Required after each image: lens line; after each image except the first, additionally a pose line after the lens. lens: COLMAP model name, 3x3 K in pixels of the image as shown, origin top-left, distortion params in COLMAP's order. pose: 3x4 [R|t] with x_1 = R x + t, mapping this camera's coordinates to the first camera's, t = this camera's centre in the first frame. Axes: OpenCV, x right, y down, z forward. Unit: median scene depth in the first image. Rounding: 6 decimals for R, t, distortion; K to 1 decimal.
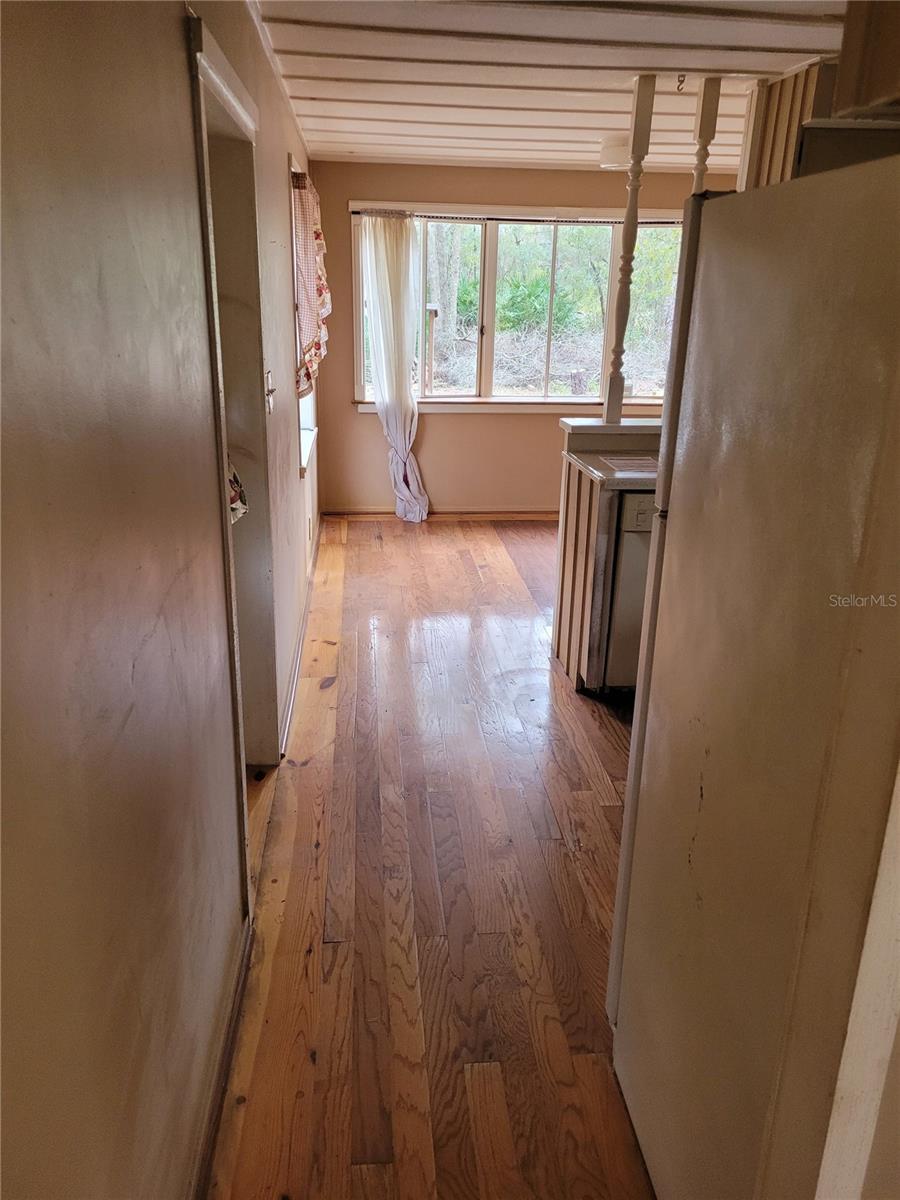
lens RADIAL K [[890.8, 0, 452.2], [0, 890.8, 602.9], [0, 0, 1]] dist [0.044184, -0.028955]
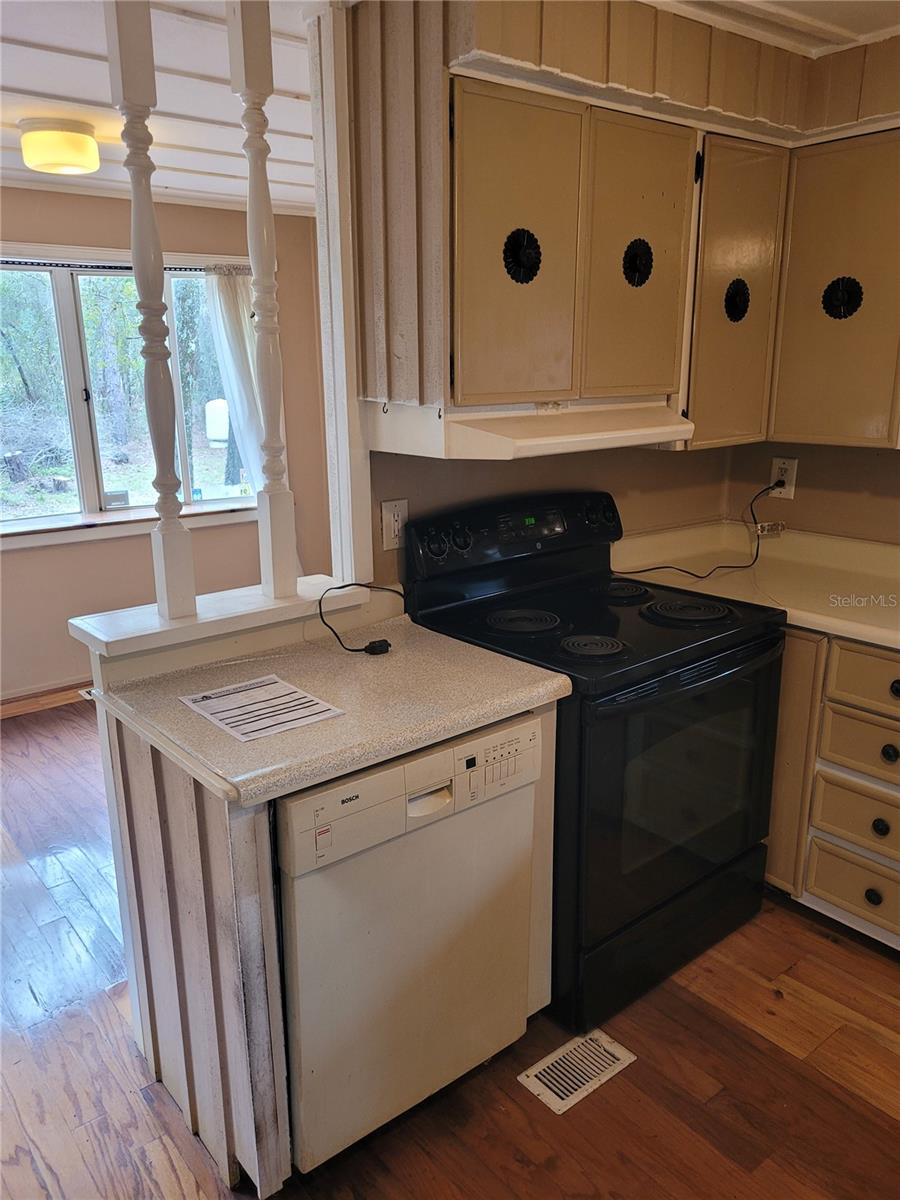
lens RADIAL K [[890.8, 0, 449.1], [0, 890.8, 604.2], [0, 0, 1]] dist [0.044184, -0.028955]
pose [[0.828009, -0.177798, 0.531780, 0.020553], [0.211490, 0.977377, -0.002520, -0.110175], [-0.519301, 0.114552, 0.846879, 0.300920]]
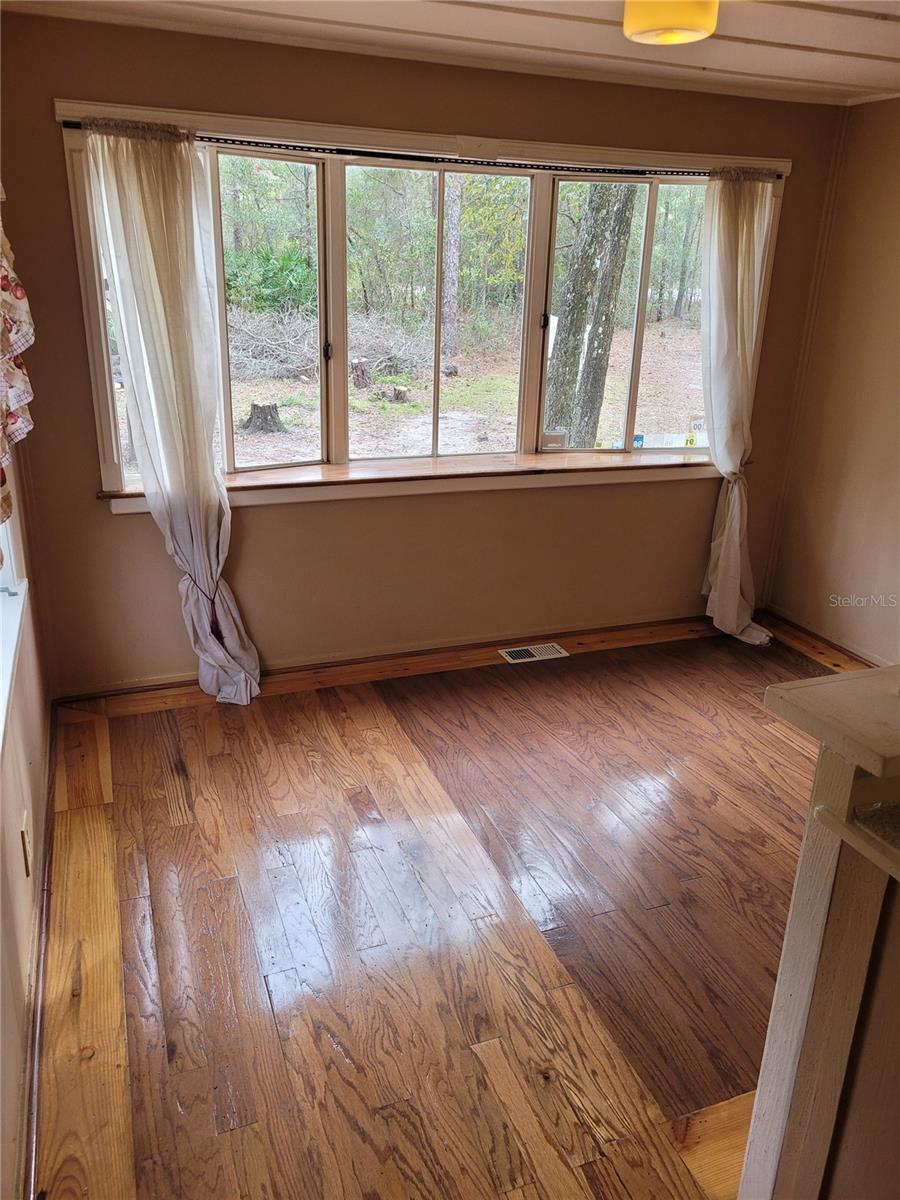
lens RADIAL K [[890.8, 0, 449.1], [0, 890.8, 589.5], [0, 0, 1]] dist [0.044184, -0.028955]
pose [[0.962718, -0.083134, 0.257417, -0.055619], [0.079394, 0.996532, 0.024911, -0.171534], [-0.258595, -0.003545, 0.965979, 0.454133]]
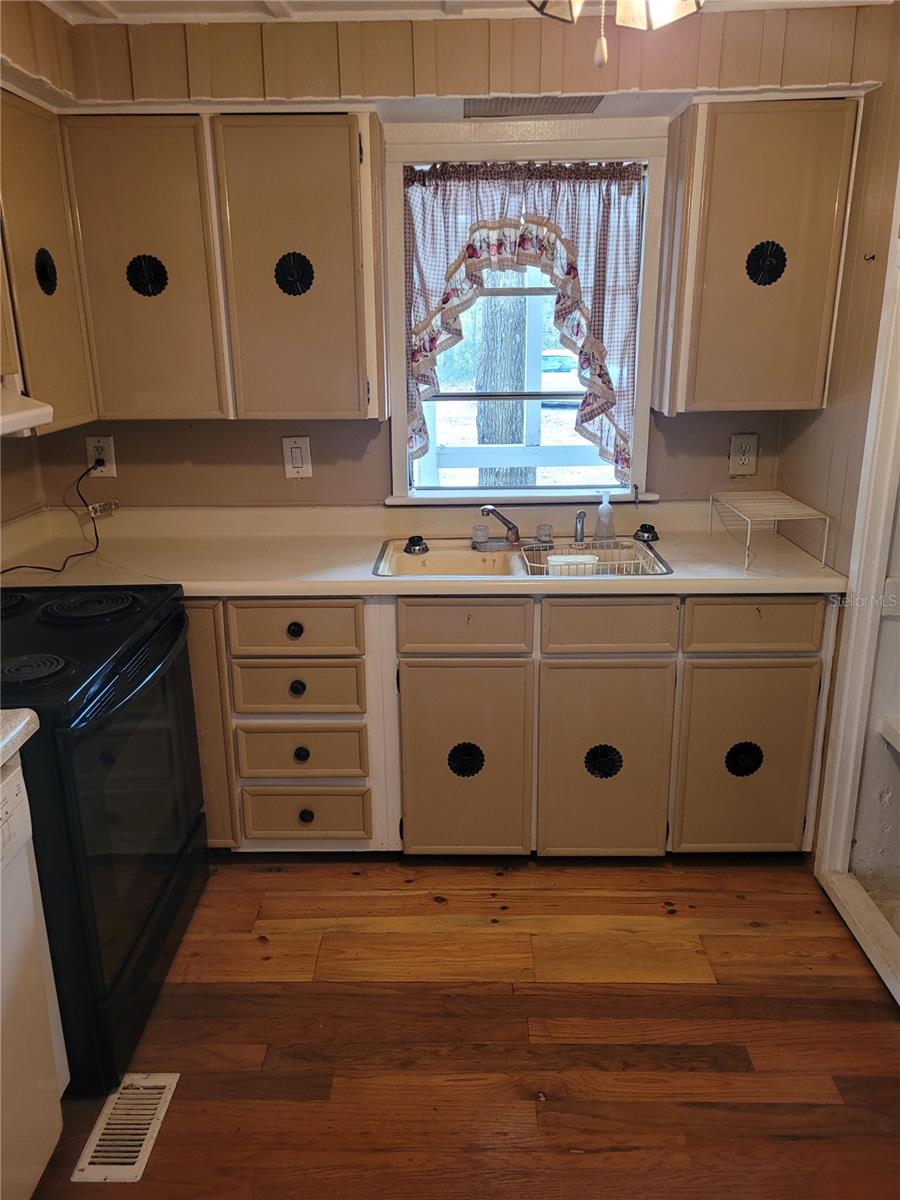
lens RADIAL K [[890.8, 0, 441.0], [0, 890.8, 591.2], [0, 0, 1]] dist [0.044184, -0.028955]
pose [[0.118133, -0.309543, 0.943519, -0.009050], [0.343388, 0.904285, 0.253678, -0.133573], [-0.931734, 0.294026, 0.213119, 0.360258]]
